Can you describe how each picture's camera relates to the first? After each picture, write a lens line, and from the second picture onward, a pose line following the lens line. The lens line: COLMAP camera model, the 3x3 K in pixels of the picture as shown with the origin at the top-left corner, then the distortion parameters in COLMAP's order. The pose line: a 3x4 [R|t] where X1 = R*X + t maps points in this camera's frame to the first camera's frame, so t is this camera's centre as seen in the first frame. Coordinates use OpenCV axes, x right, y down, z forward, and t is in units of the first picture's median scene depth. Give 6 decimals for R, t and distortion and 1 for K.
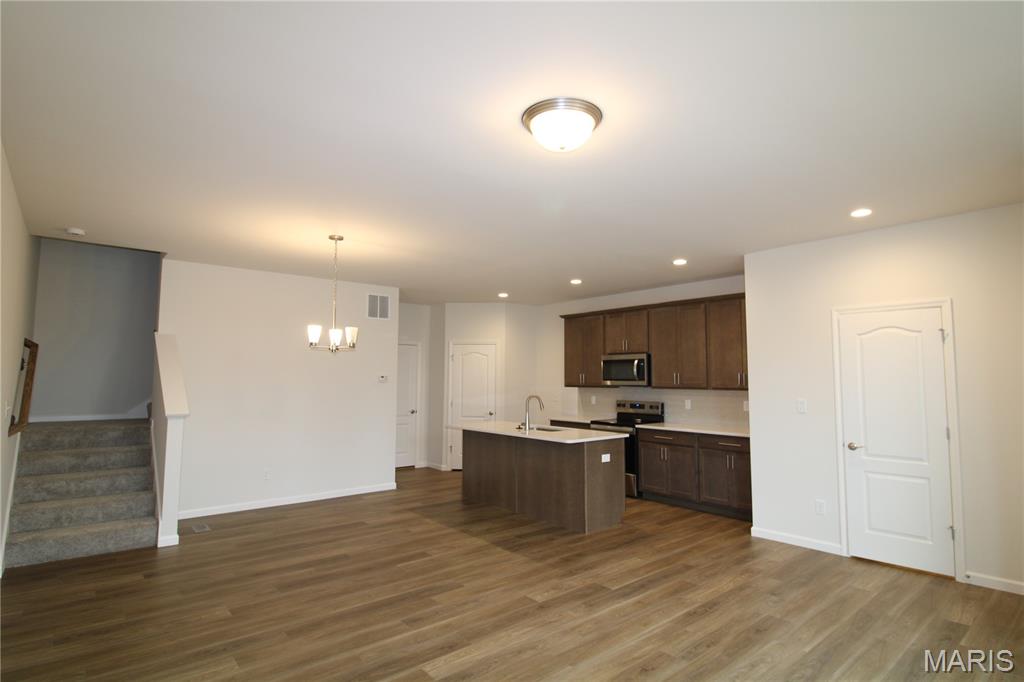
lens RADIAL K [[507.1, 0, 510.5], [0, 507.1, 334.1], [0, 0, 1]] dist [-0.010050, -0.003247]
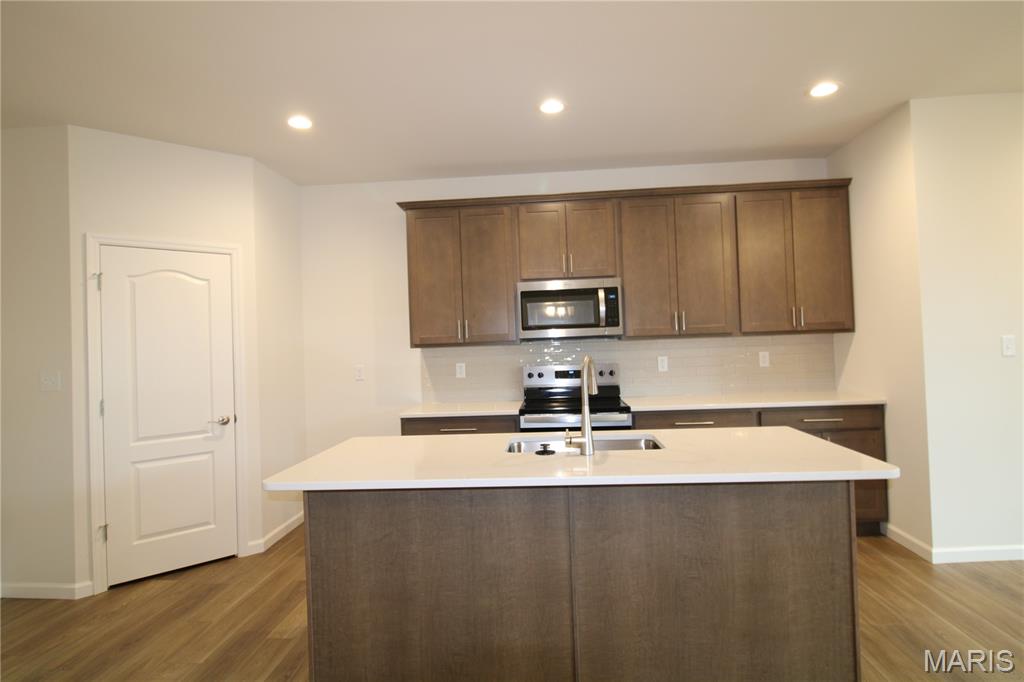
lens RADIAL K [[560.8, 0, 516.1], [0, 560.8, 338.5], [0, 0, 1]] dist [-0.004615, 0.000025]
pose [[0.676751, -0.021168, 0.735908, -0.245029], [-0.026538, 0.998236, 0.053118, 0.068681], [-0.735734, -0.055477, 0.674995, 0.606553]]
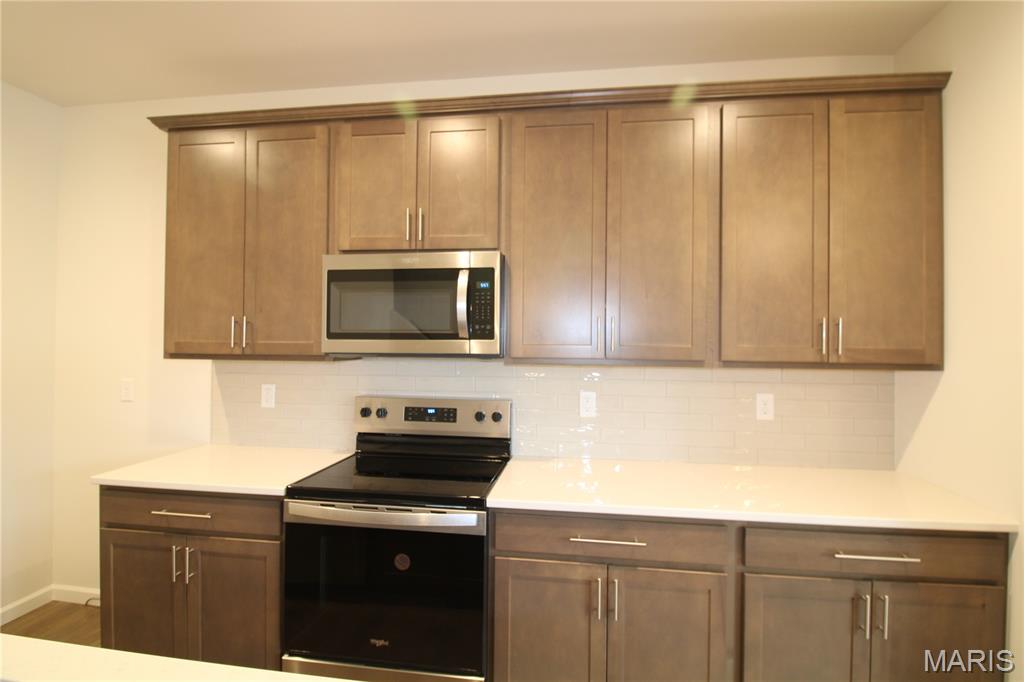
lens RADIAL K [[507.1, 0, 519.4], [0, 507.1, 335.5], [0, 0, 1]] dist [-0.010050, -0.003247]
pose [[0.725827, 0.005687, 0.687854, 0.059323], [-0.066730, 0.995832, 0.062181, 0.063034], [-0.684633, -0.091033, 0.723181, 0.699837]]
